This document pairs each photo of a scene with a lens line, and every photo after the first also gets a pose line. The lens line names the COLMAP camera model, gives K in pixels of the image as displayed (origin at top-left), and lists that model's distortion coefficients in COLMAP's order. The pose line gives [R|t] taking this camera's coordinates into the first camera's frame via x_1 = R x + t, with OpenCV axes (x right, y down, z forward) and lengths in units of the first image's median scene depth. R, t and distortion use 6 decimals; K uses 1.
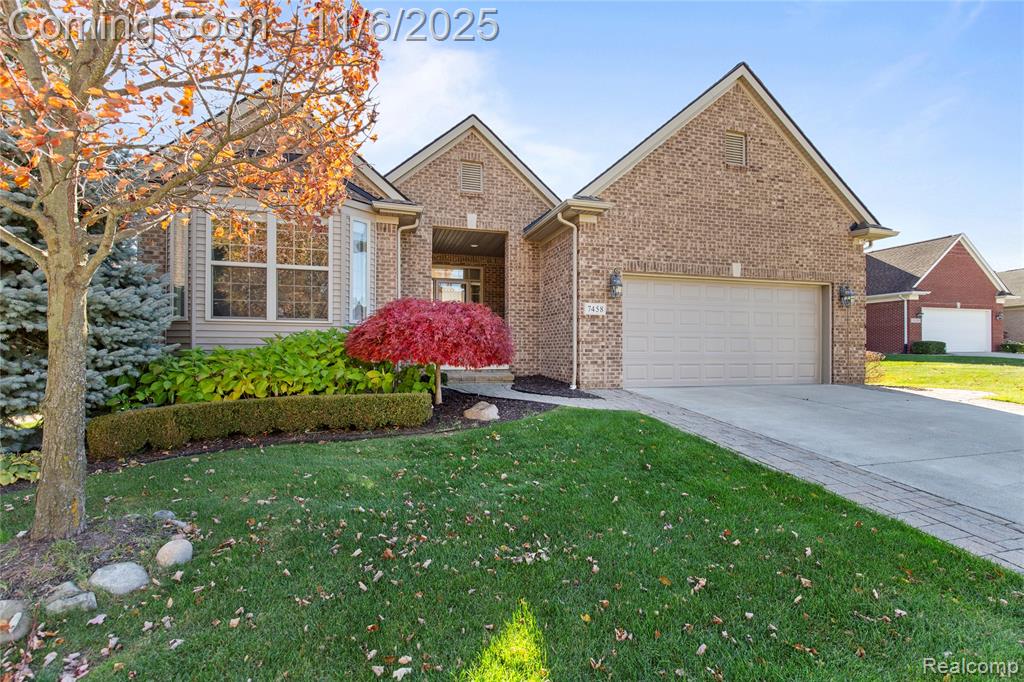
lens RADIAL K [[458.2, 0, 517.9], [0, 458.2, 340.8], [0, 0, 1]] dist [0.003849, 0.000371]
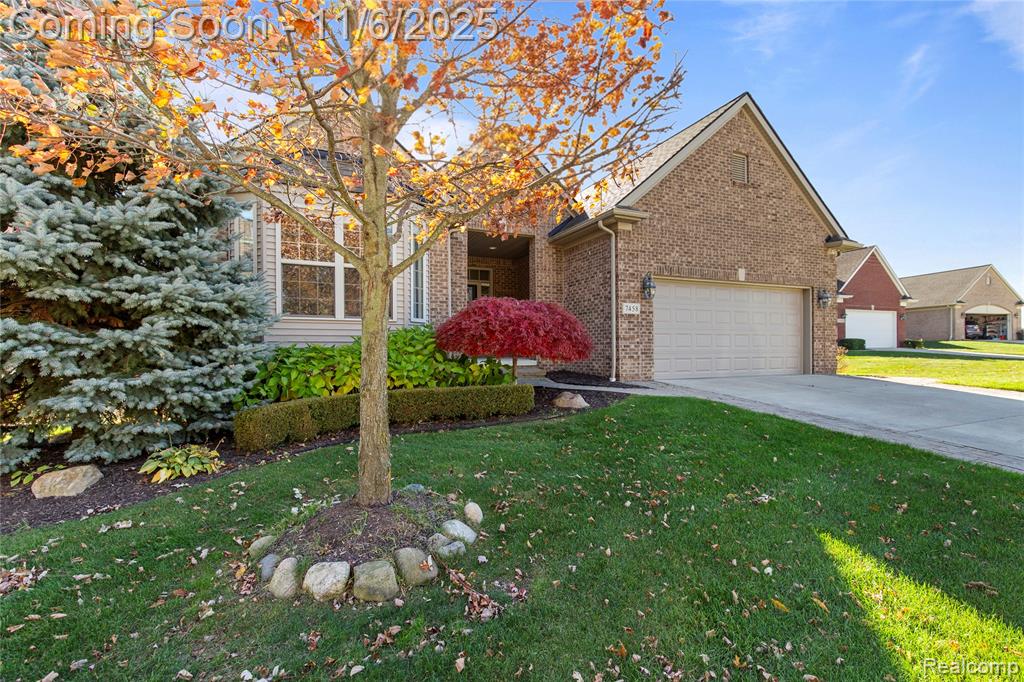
lens RADIAL K [[457.2, 0, 515.4], [0, 457.2, 345.5], [0, 0, 1]] dist [0.001112, -0.000156]
pose [[0.990628, -0.007980, 0.136354, -0.240063], [0.006984, 0.999945, 0.007783, 0.008323], [-0.136408, -0.006758, 0.990630, -0.048573]]
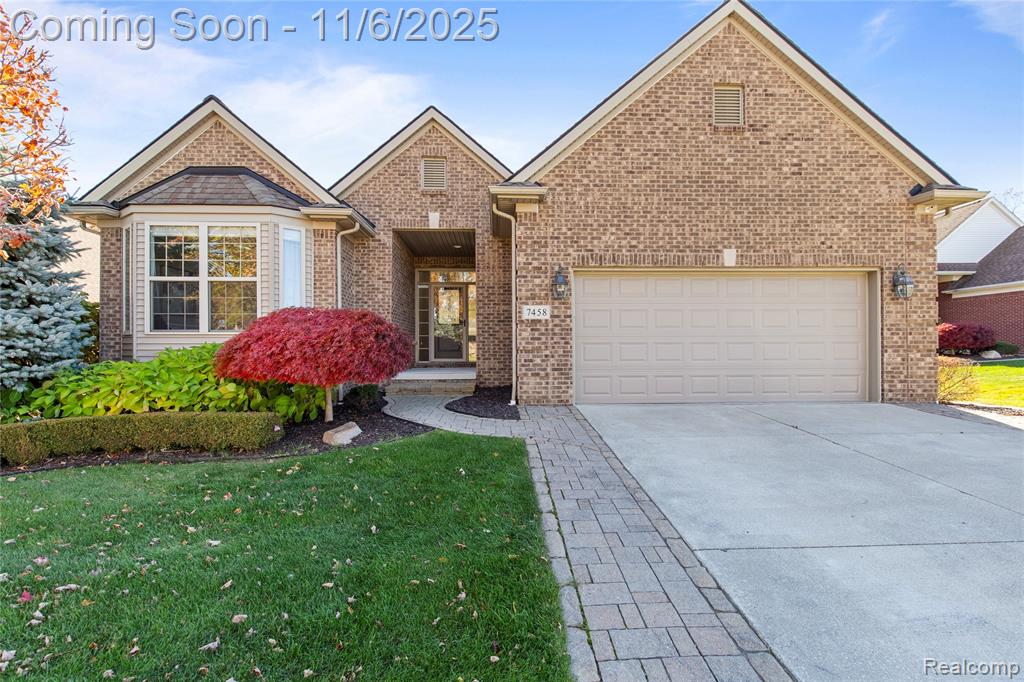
lens RADIAL K [[458.2, 0, 517.9], [0, 458.2, 340.8], [0, 0, 1]] dist [0.003849, 0.000371]
pose [[0.972326, -0.011719, -0.233335, 0.310627], [0.011721, 0.999930, -0.001378, -0.014023], [0.233335, -0.001395, 0.972395, 0.145100]]
